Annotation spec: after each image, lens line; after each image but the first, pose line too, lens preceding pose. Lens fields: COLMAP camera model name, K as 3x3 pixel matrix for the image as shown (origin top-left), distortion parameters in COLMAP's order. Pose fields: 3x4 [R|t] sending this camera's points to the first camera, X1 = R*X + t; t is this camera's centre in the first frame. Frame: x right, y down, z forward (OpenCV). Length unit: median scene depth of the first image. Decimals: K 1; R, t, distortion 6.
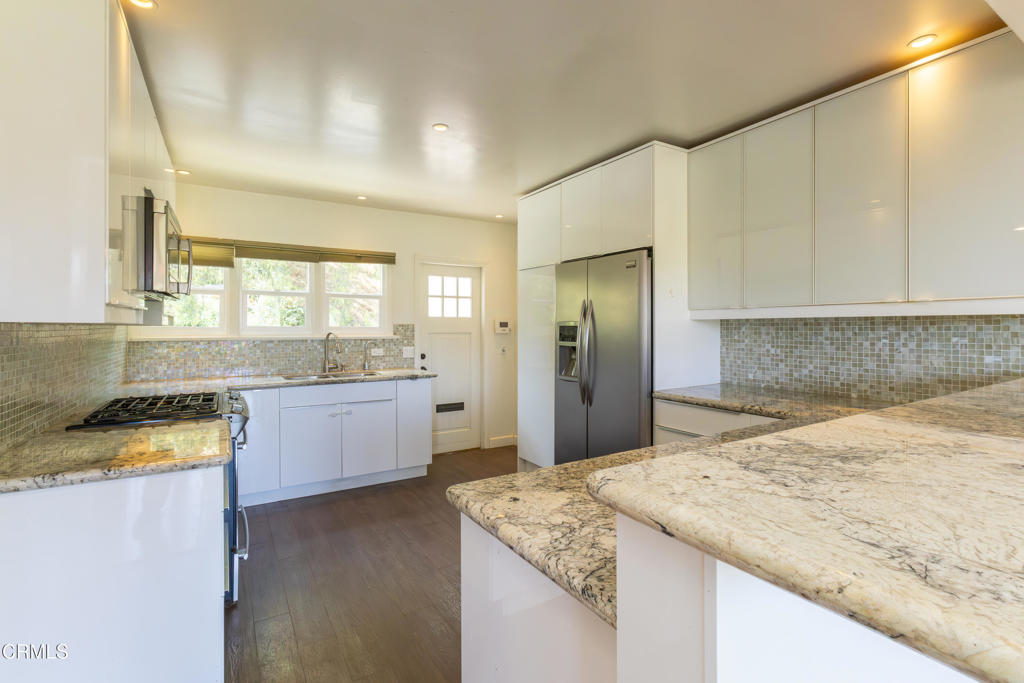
lens RADIAL K [[472.5, 0, 507.5], [0, 472.5, 324.6], [0, 0, 1]] dist [-0.000098, 0.001068]
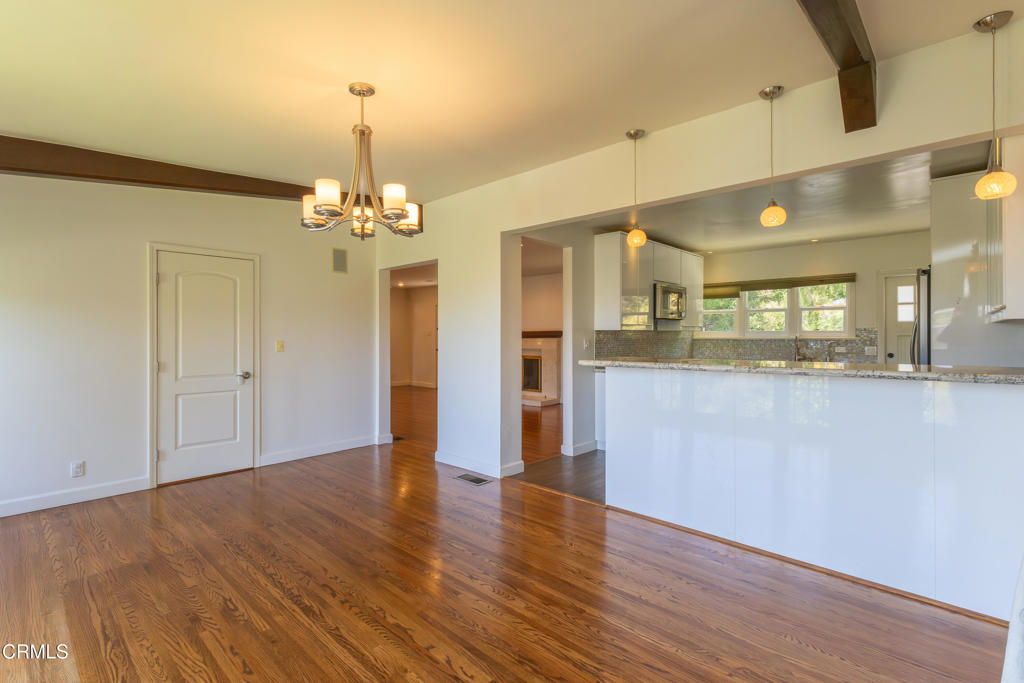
lens RADIAL K [[472.5, 0, 511.0], [0, 472.5, 336.9], [0, 0, 1]] dist [-0.000098, 0.001068]
pose [[0.283697, 0.001738, -0.958912, 0.751935], [0.009274, 0.999947, 0.004556, 0.007854], [0.958869, -0.010185, 0.283666, -0.270309]]
